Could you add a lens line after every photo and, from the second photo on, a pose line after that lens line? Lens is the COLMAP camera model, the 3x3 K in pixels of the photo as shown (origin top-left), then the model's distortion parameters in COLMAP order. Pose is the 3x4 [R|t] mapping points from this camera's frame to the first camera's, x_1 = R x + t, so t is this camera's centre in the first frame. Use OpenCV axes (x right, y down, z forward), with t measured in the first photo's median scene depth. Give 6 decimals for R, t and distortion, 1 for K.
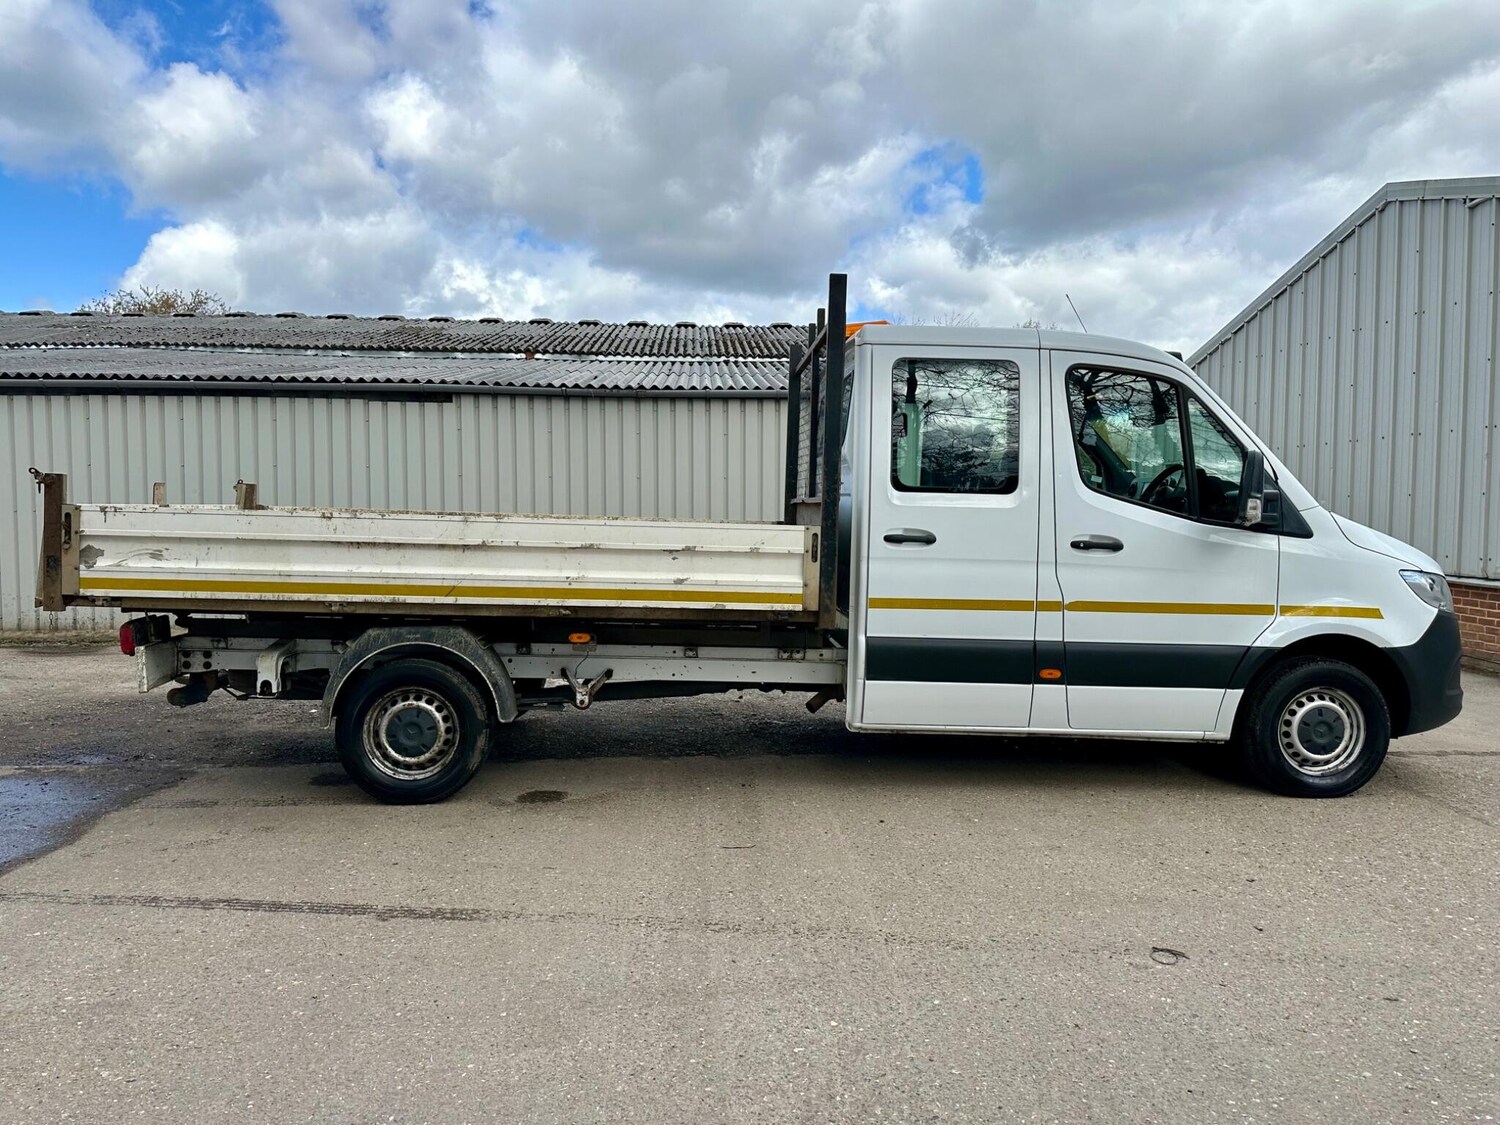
lens RADIAL K [[1029.5, 0, 744.9], [0, 1029.5, 557.4], [0, 0, 1]] dist [0.093824, -0.125598]
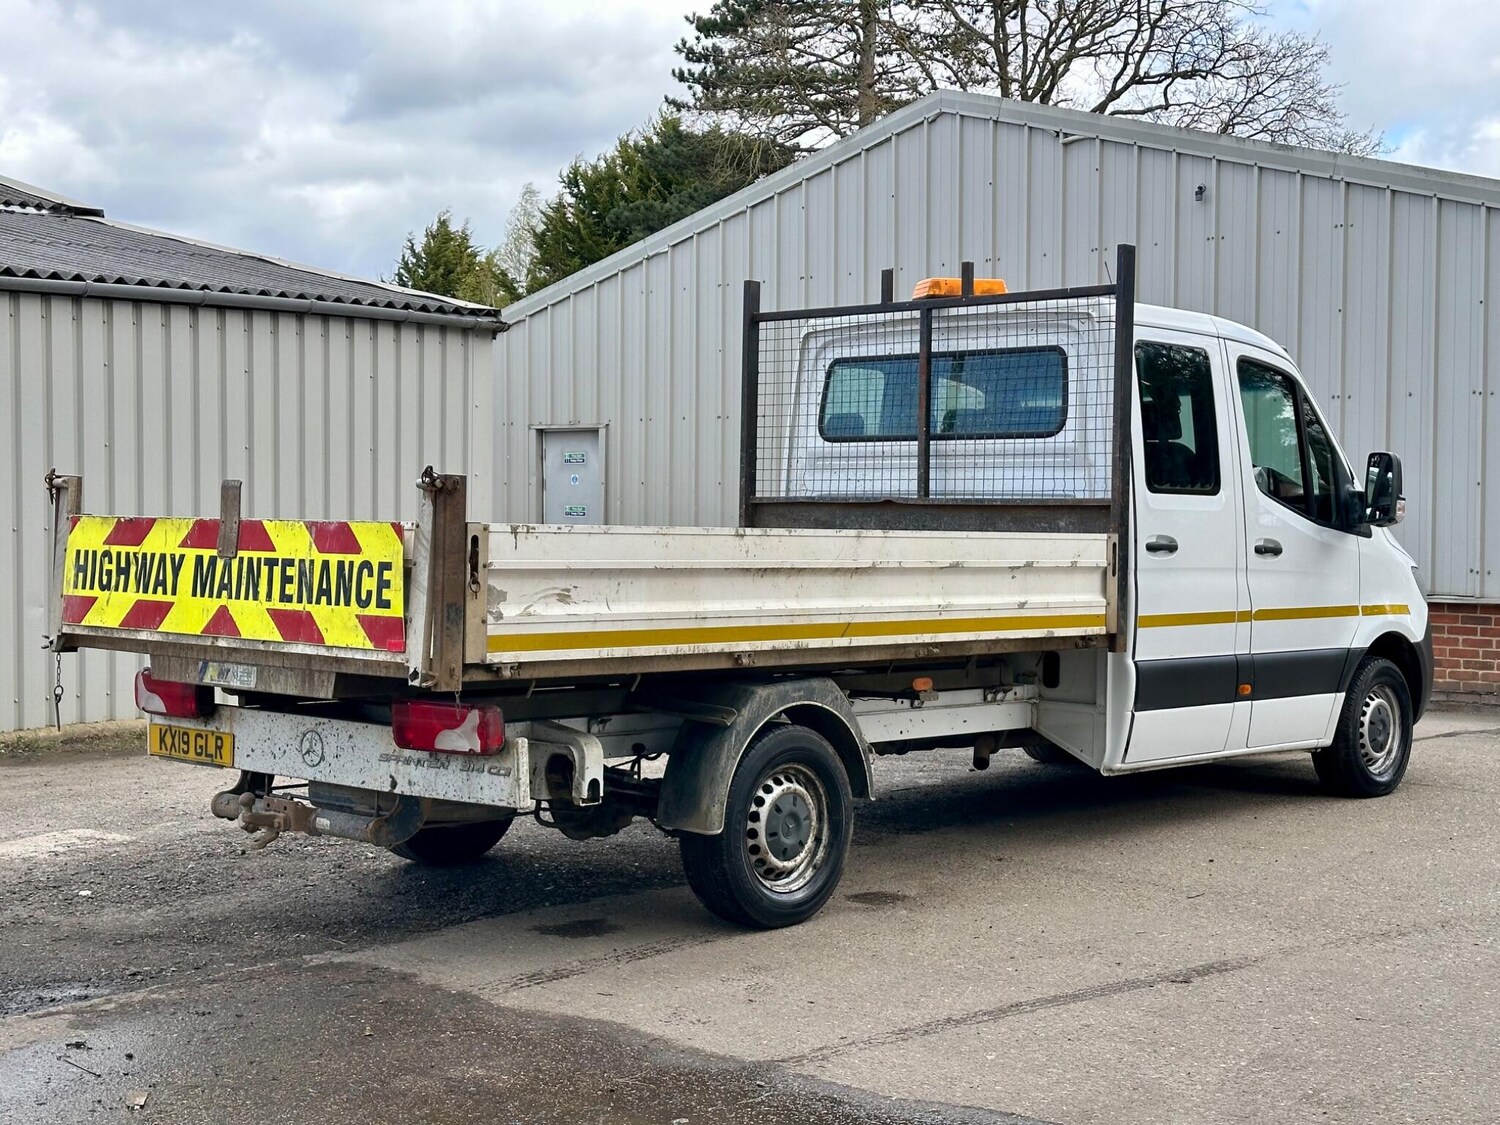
lens RADIAL K [[2098.0, 0, 746.7], [0, 2098.0, 556.1], [0, 0, 1]] dist [0.162415, -0.053976]
pose [[0.709819, -0.025073, 0.703938, -1.337469], [0.037202, 0.999306, -0.001919, -0.019747], [-0.703401, 0.027550, 0.710259, -0.033629]]
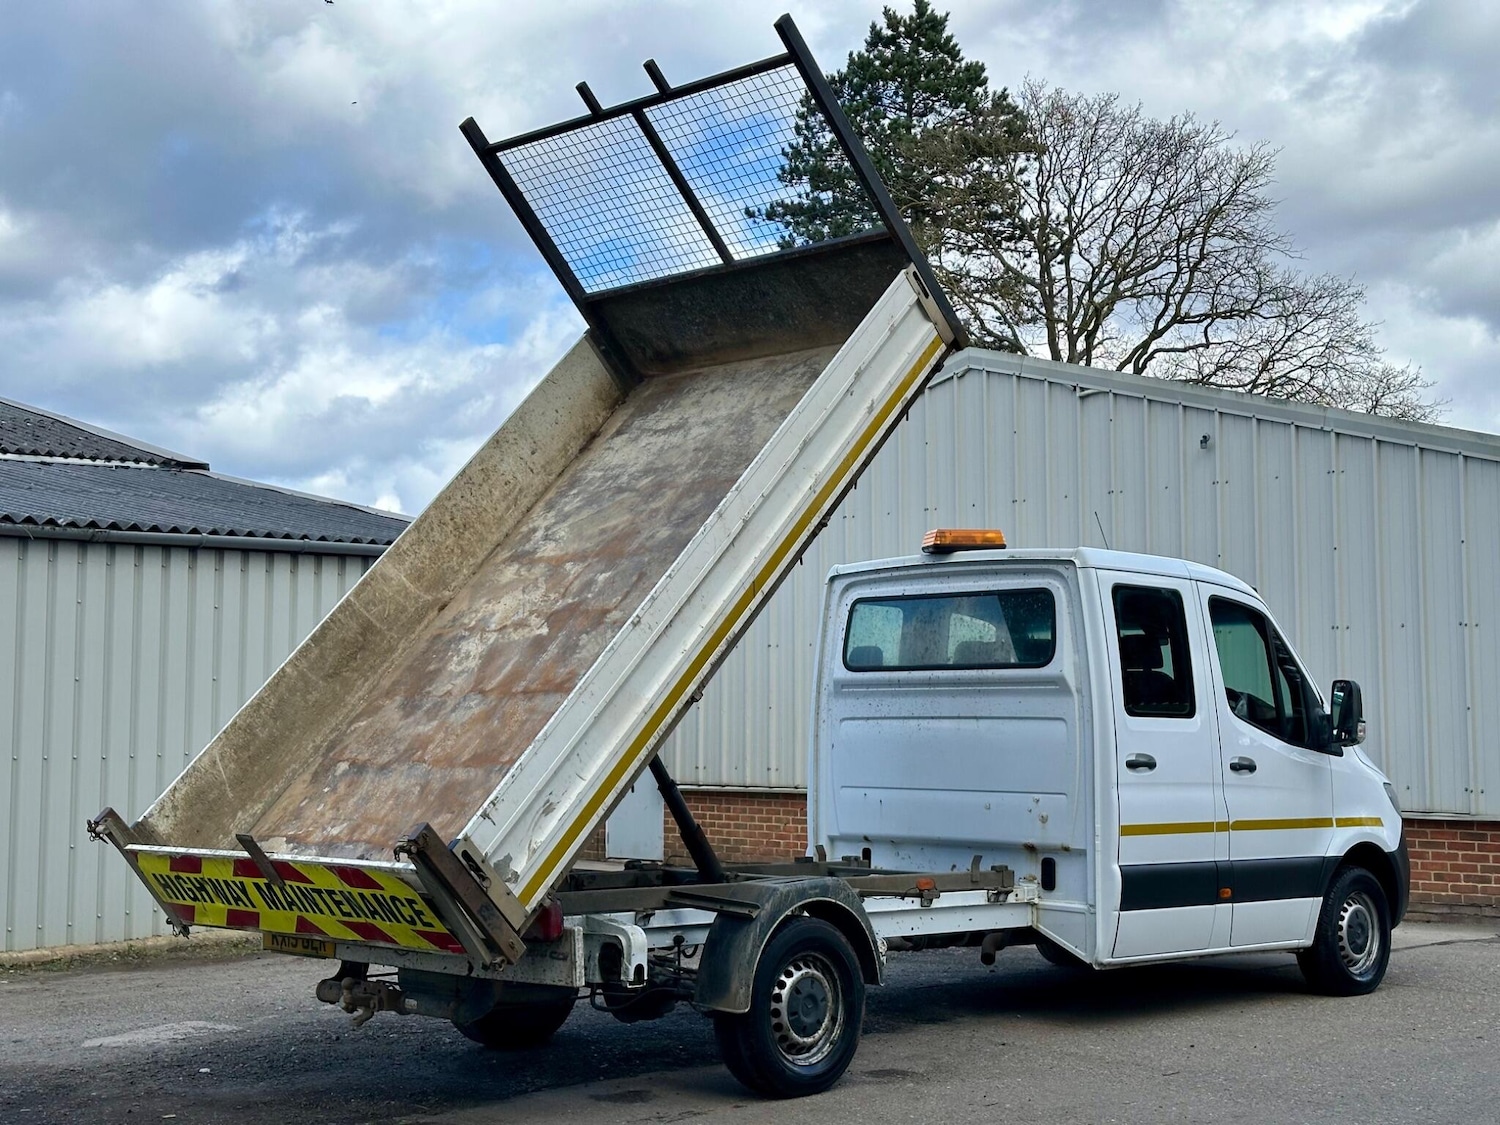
lens RADIAL K [[2098.0, 0, 746.7], [0, 2098.0, 556.1], [0, 0, 1]] dist [0.162415, -0.053976]
pose [[0.732136, 0.044030, 0.679734, -1.501052], [0.041408, 0.993186, -0.108935, -0.010939], [-0.679899, 0.107902, 0.725324, -0.249399]]
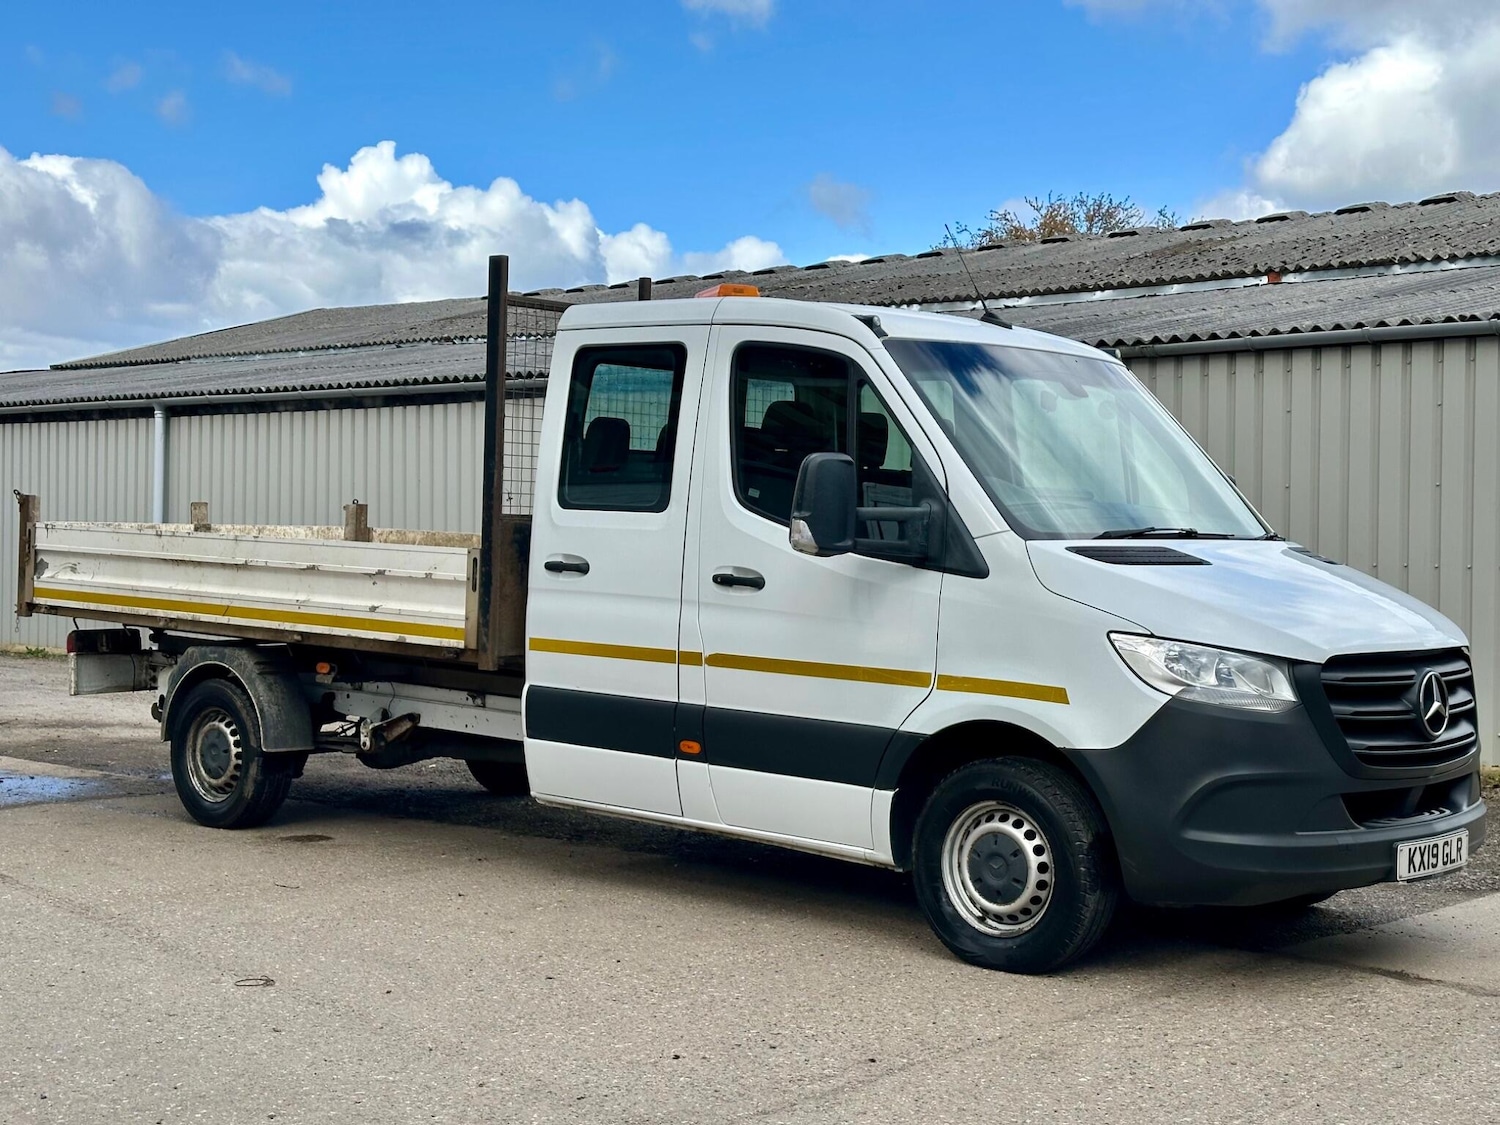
lens RADIAL K [[2036.5, 0, 750.0], [0, 2036.5, 562.5], [0, 0, 1]] dist [0.096082, 0.038886]
pose [[0.721533, 0.016571, -0.692182, 1.351856], [-0.046050, 0.998649, -0.024094, 0.010109], [0.690847, 0.049260, 0.721321, -0.060826]]
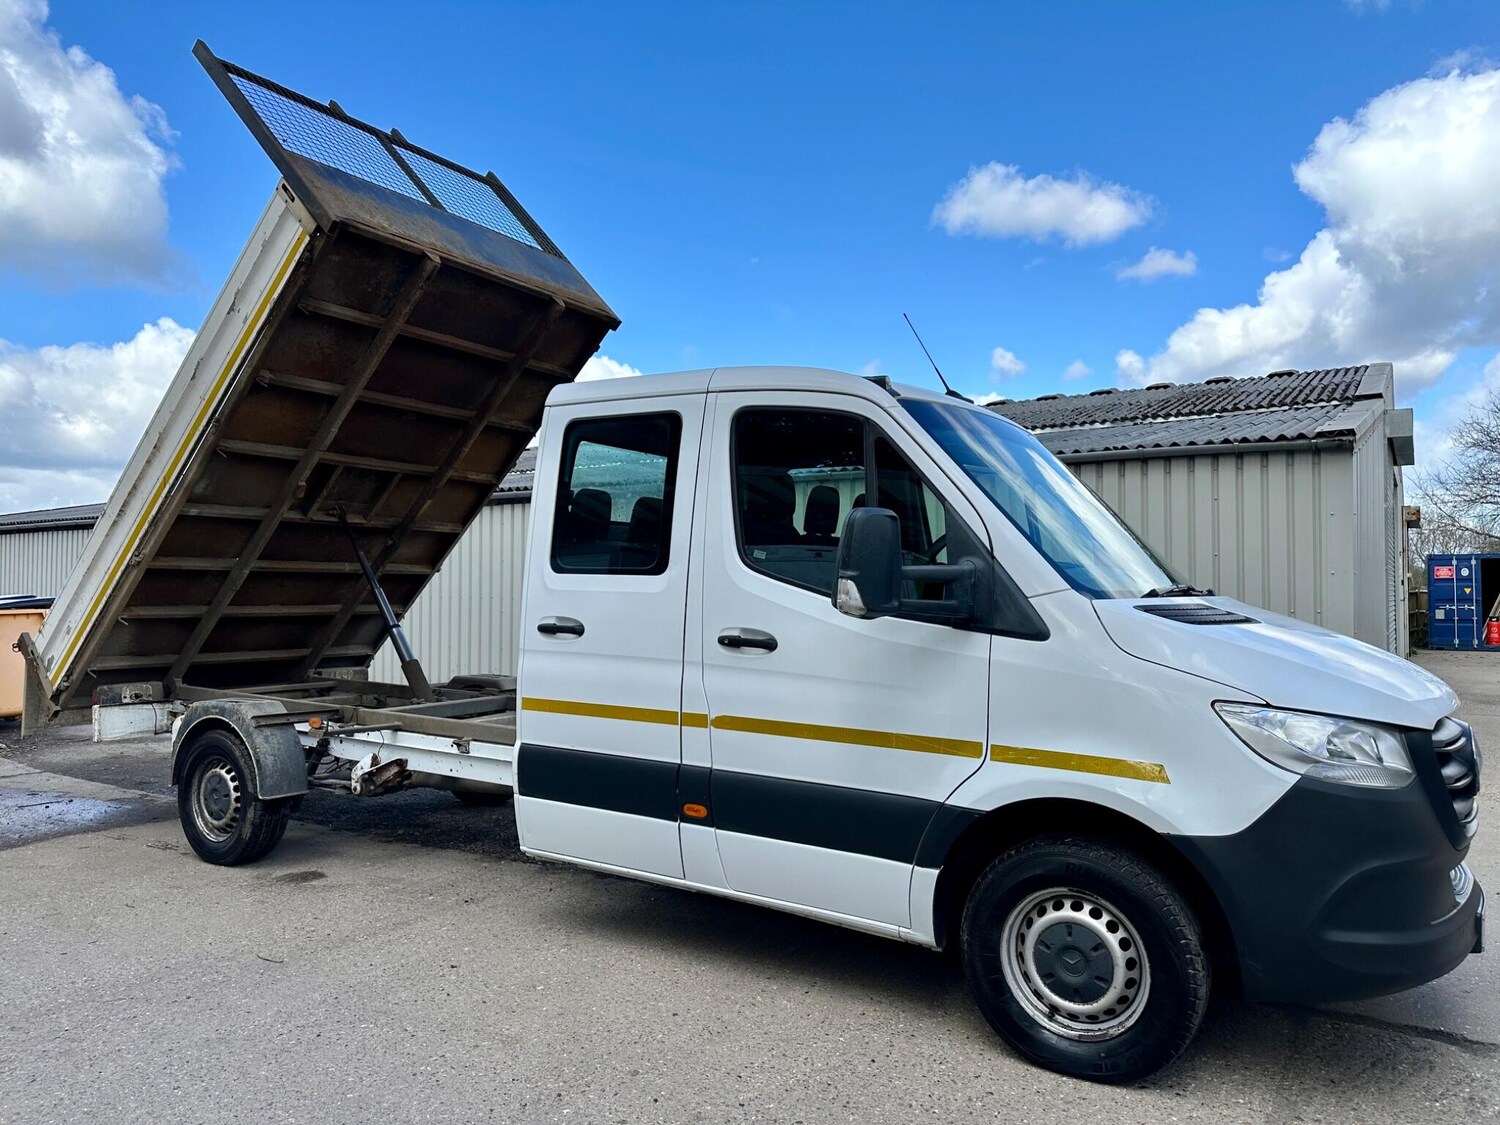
lens RADIAL K [[1029.5, 0, 744.9], [0, 1029.5, 557.4], [0, 0, 1]] dist [0.093824, -0.125598]
pose [[0.820780, -0.020323, -0.570883, 0.752981], [-0.029255, 0.996560, -0.077538, -0.014903], [0.570496, 0.080343, 0.817362, 0.383071]]
